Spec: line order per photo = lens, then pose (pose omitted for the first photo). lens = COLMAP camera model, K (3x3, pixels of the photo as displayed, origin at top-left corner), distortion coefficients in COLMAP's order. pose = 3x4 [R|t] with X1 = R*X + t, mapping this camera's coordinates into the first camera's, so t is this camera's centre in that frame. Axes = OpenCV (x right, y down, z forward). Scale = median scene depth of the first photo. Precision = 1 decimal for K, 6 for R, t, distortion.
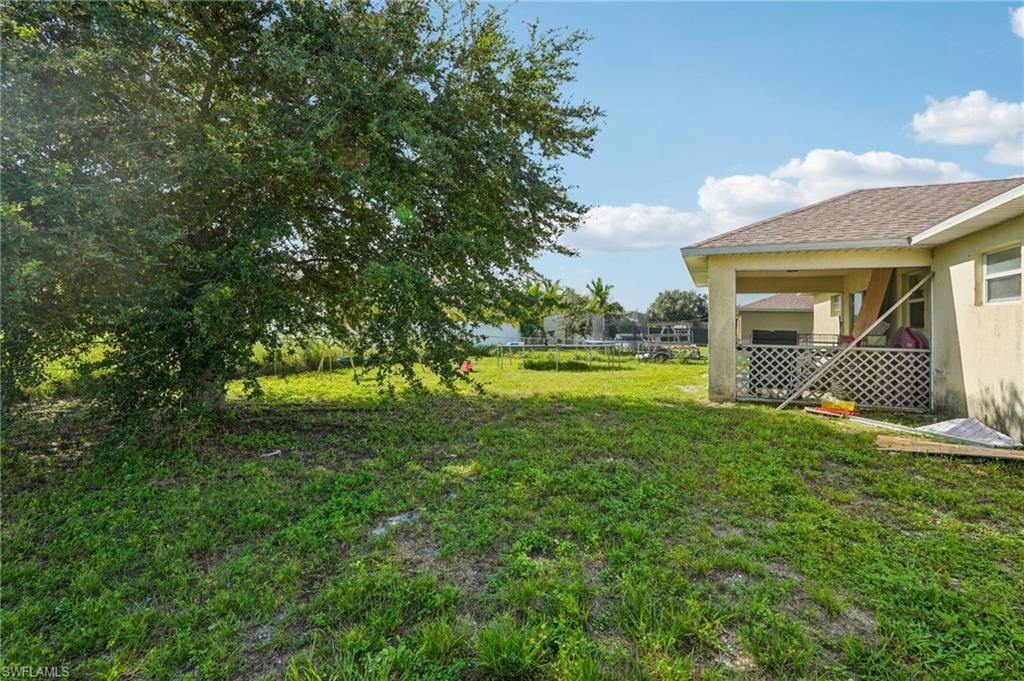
lens RADIAL K [[470.7, 0, 513.1], [0, 470.7, 321.8], [0, 0, 1]] dist [-0.002585, -0.000491]
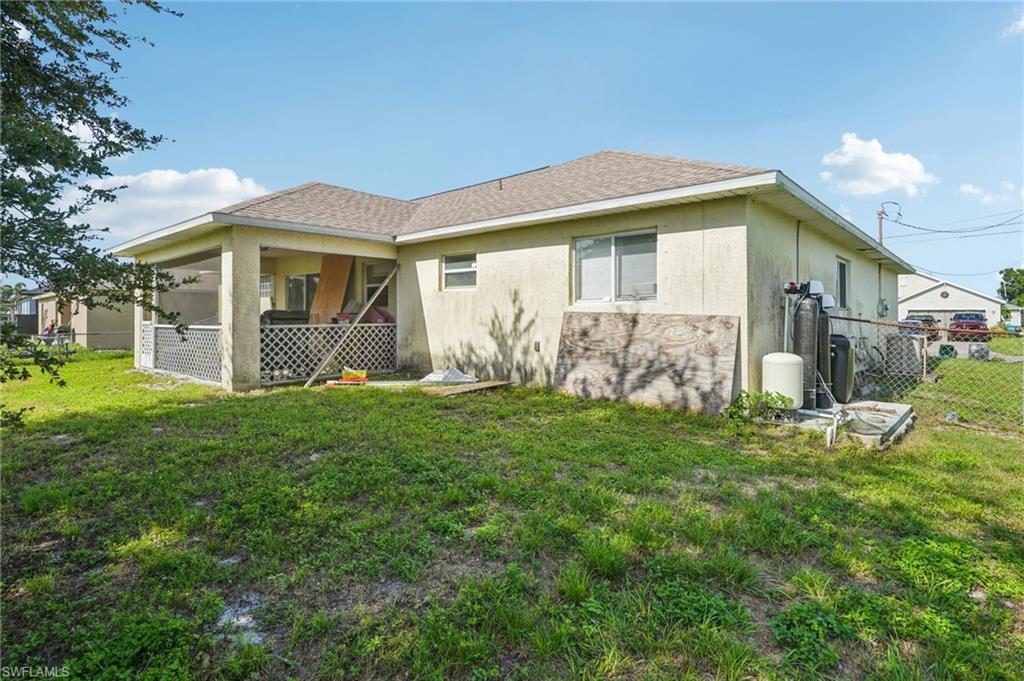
lens RADIAL K [[527.7, 0, 509.6], [0, 527.7, 309.9], [0, 0, 1]] dist [0.002118, -0.000179]
pose [[0.324324, -0.008878, 0.945904, -0.398346], [-0.003422, 0.999938, 0.010558, 0.004966], [-0.945940, -0.006661, 0.324274, 0.229354]]
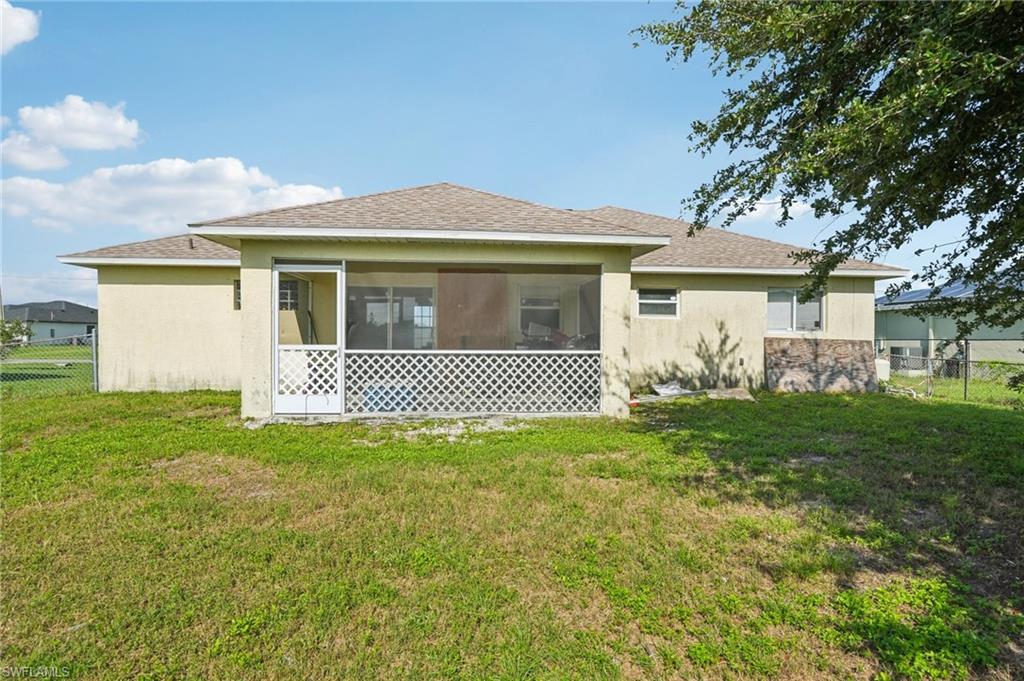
lens RADIAL K [[527.7, 0, 514.5], [0, 527.7, 342.9], [0, 0, 1]] dist [0.002118, -0.000179]
pose [[-0.466058, -0.016693, 0.884596, -0.391524], [-0.019548, 0.999772, 0.008567, 0.037473], [-0.884538, -0.013300, -0.466279, 1.904028]]
